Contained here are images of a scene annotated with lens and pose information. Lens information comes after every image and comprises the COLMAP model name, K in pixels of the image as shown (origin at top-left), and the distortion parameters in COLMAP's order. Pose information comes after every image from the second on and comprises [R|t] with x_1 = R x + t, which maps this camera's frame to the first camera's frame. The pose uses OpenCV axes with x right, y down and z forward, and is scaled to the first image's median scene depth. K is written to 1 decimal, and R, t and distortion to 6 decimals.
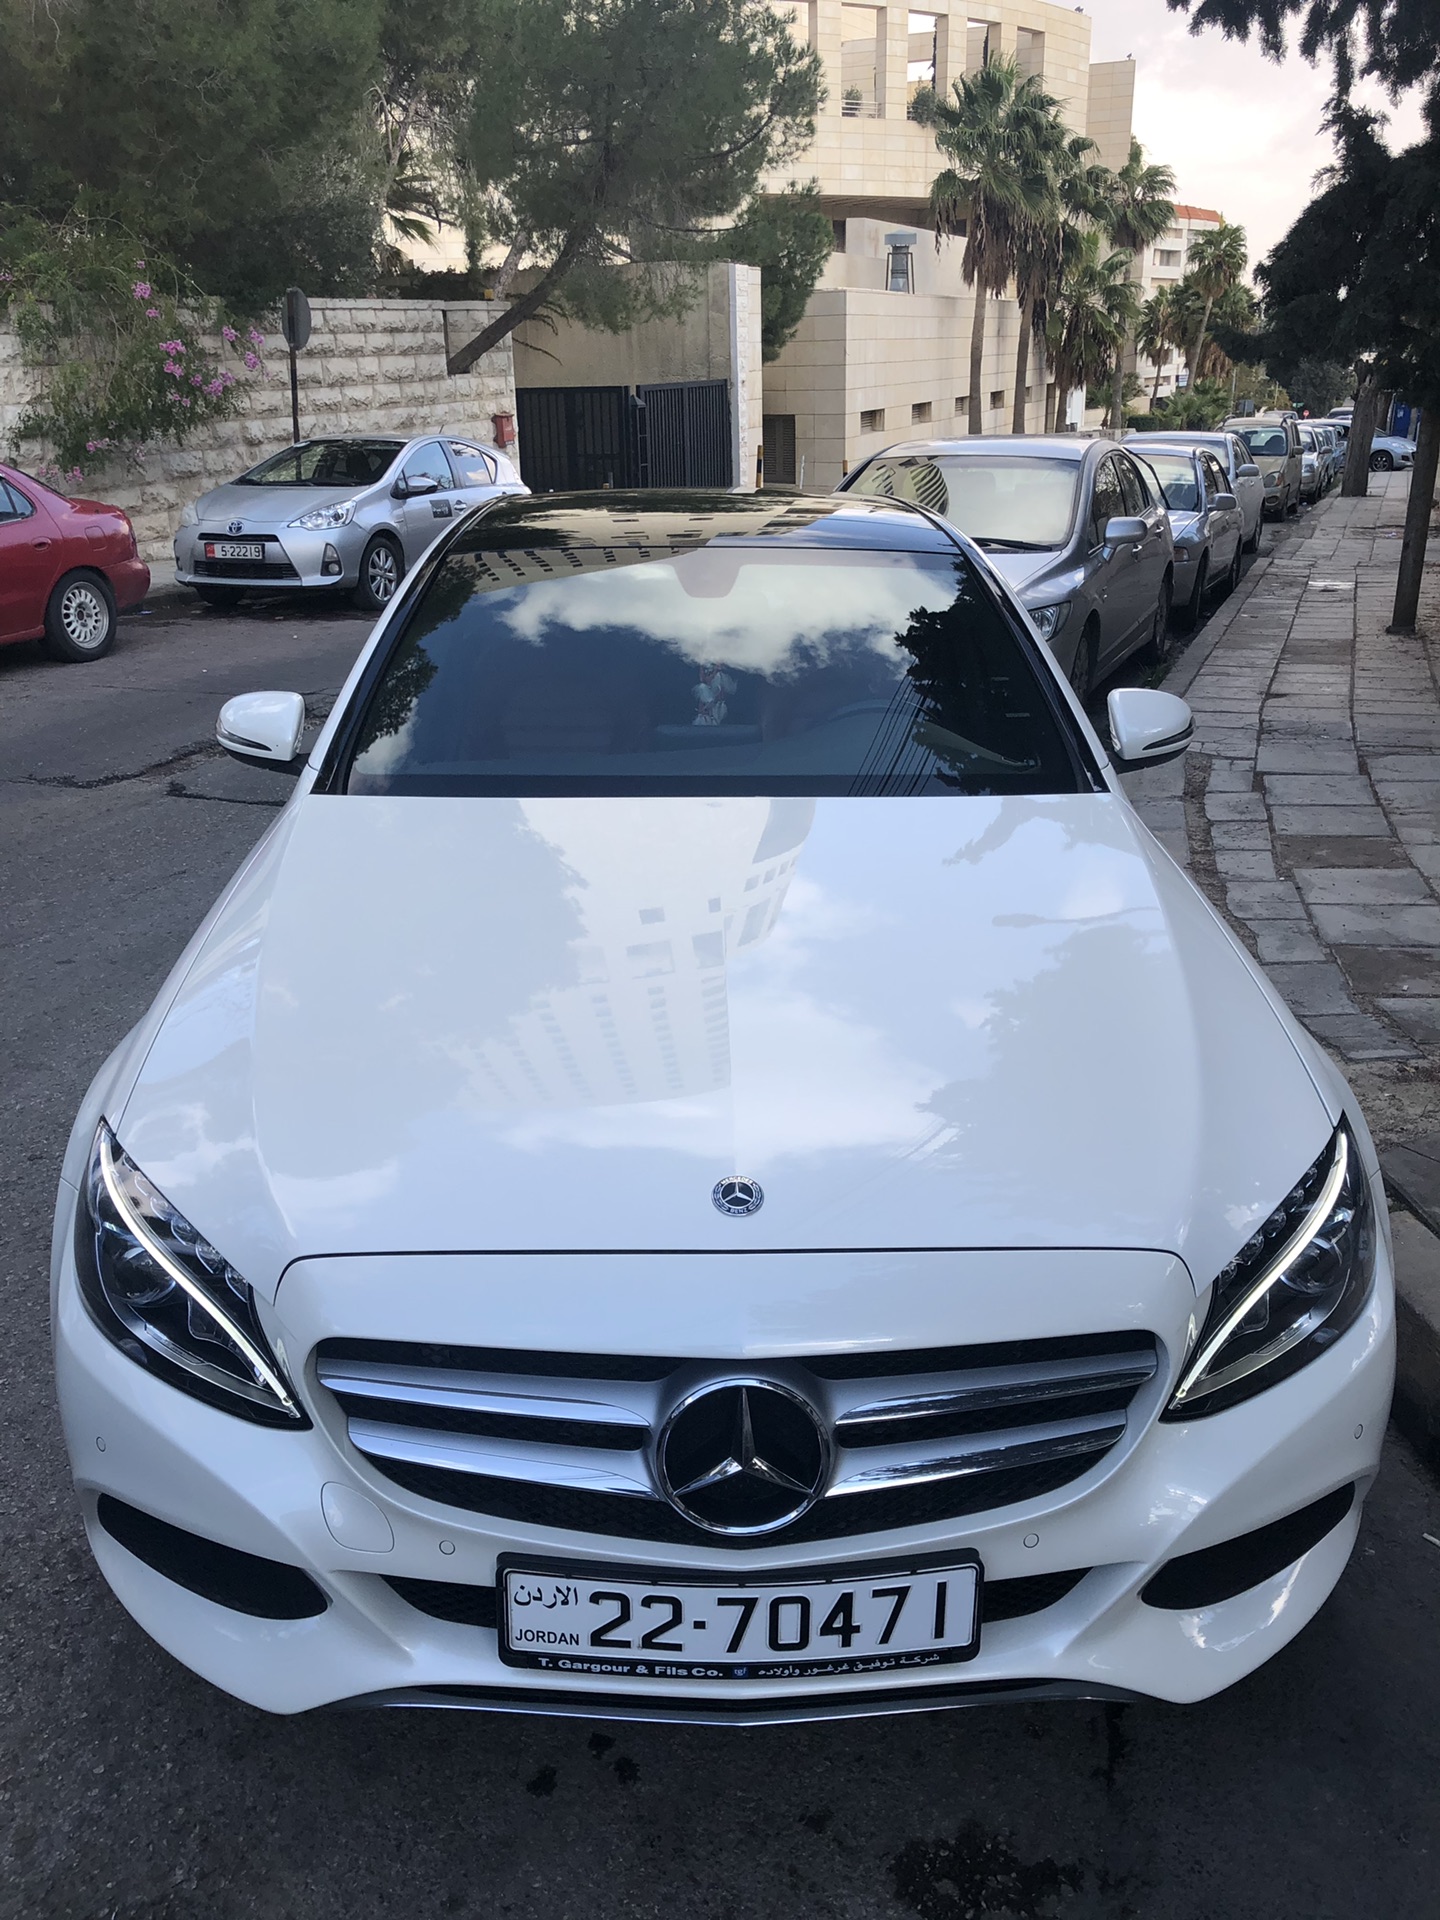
lens RADIAL K [[1571.2, 0, 698.9], [0, 1571.2, 959.9], [0, 0, 1]] dist [0.024009, -0.013340]
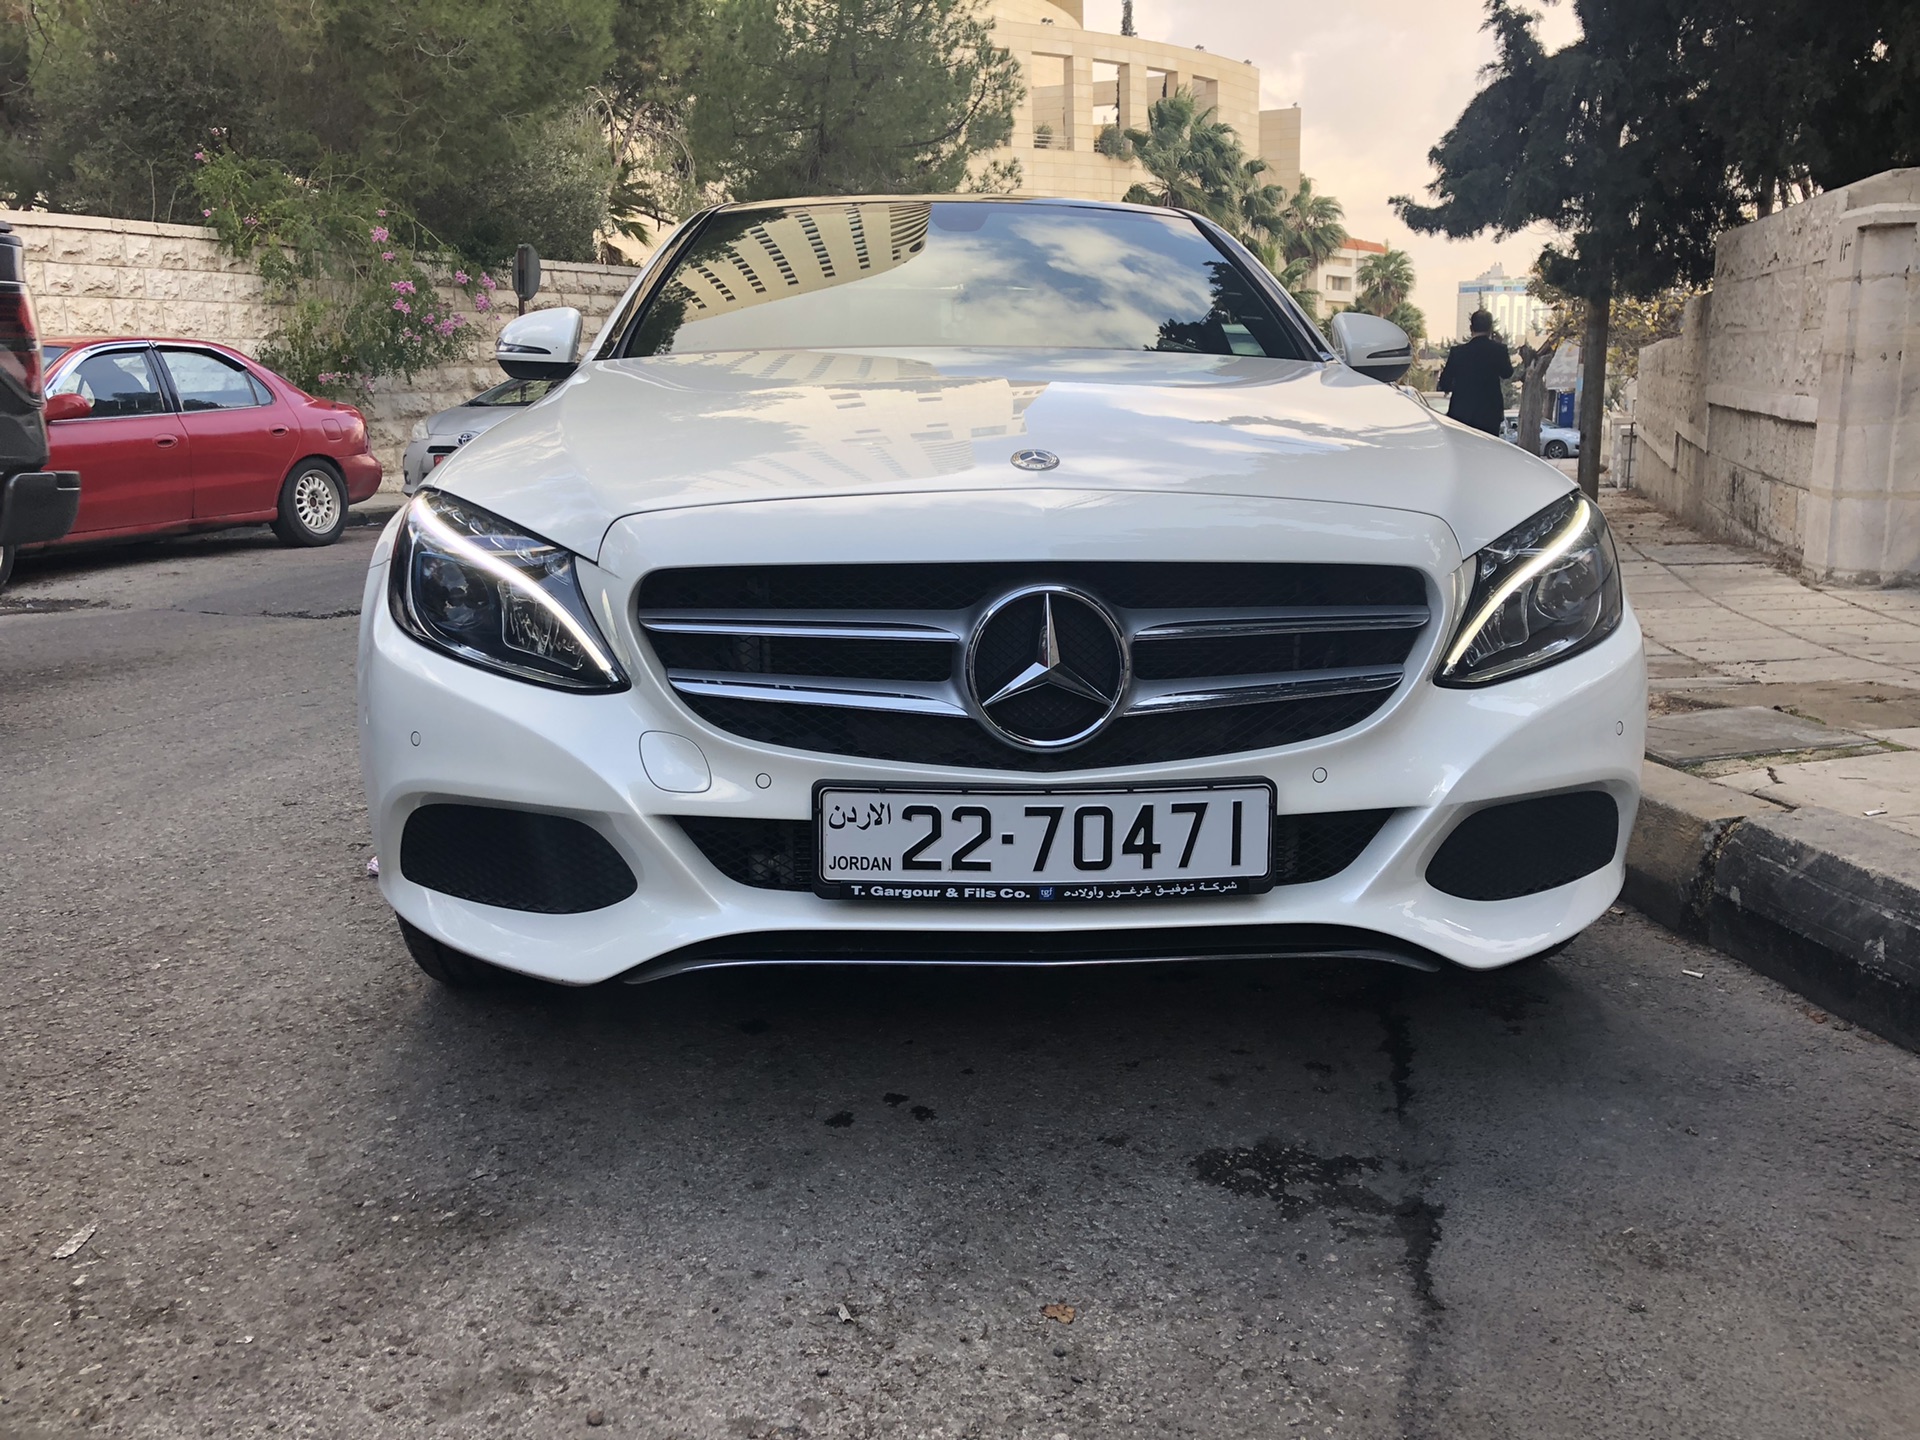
lens RADIAL K [[1578.0, 0, 953.4], [0, 1578.0, 701.8], [0, 0, 1]] dist [0.036302, -0.003270]
pose [[0.999434, -0.005403, 0.033207, -0.040909], [0.010823, 0.986188, -0.165278, 0.295578], [-0.031855, 0.165544, 0.985688, -0.025201]]
